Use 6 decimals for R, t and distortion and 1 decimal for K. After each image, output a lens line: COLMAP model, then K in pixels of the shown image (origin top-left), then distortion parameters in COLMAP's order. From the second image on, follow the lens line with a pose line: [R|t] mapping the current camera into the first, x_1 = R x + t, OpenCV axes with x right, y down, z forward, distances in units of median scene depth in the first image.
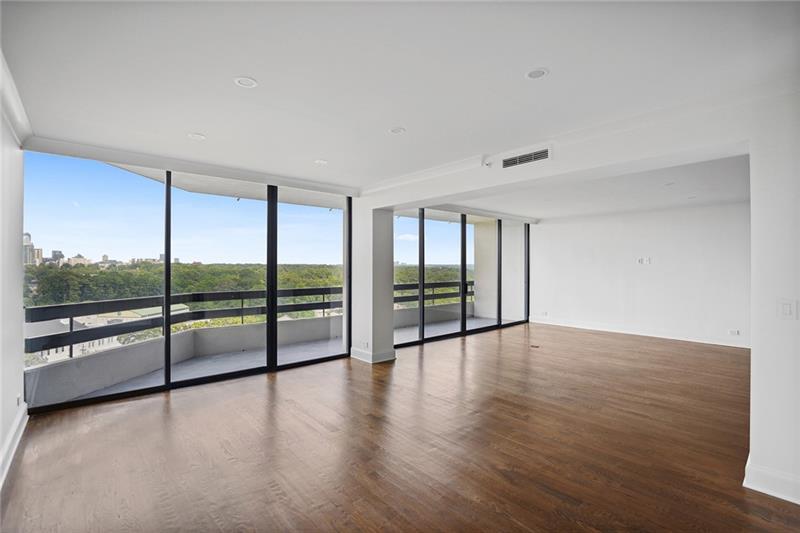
lens RADIAL K [[368.1, 0, 398.1], [0, 368.1, 263.9], [0, 0, 1]] dist [-0.028801, 0.000910]
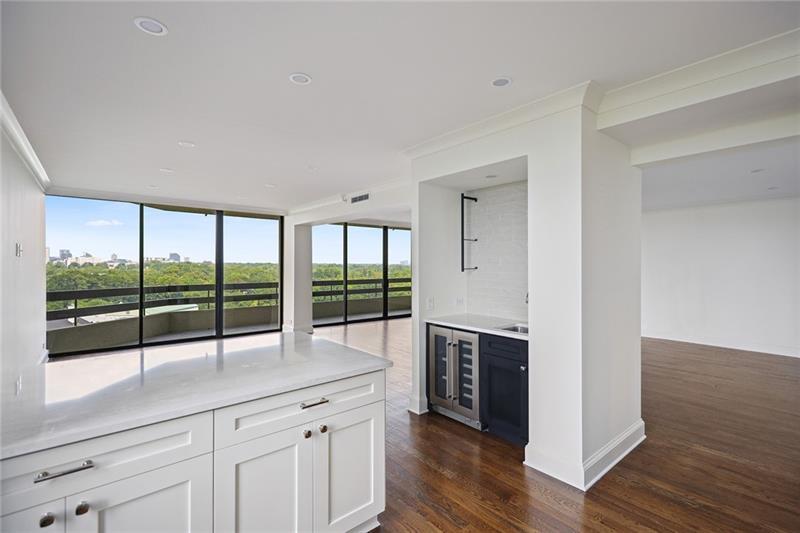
lens RADIAL K [[368.1, 0, 394.0], [0, 368.1, 265.7], [0, 0, 1]] dist [-0.028801, 0.000910]
pose [[0.999675, 0.004311, -0.025124, 0.297346], [-0.004192, 0.999980, 0.004785, -0.007433], [0.025144, -0.004679, 0.999673, -0.305349]]
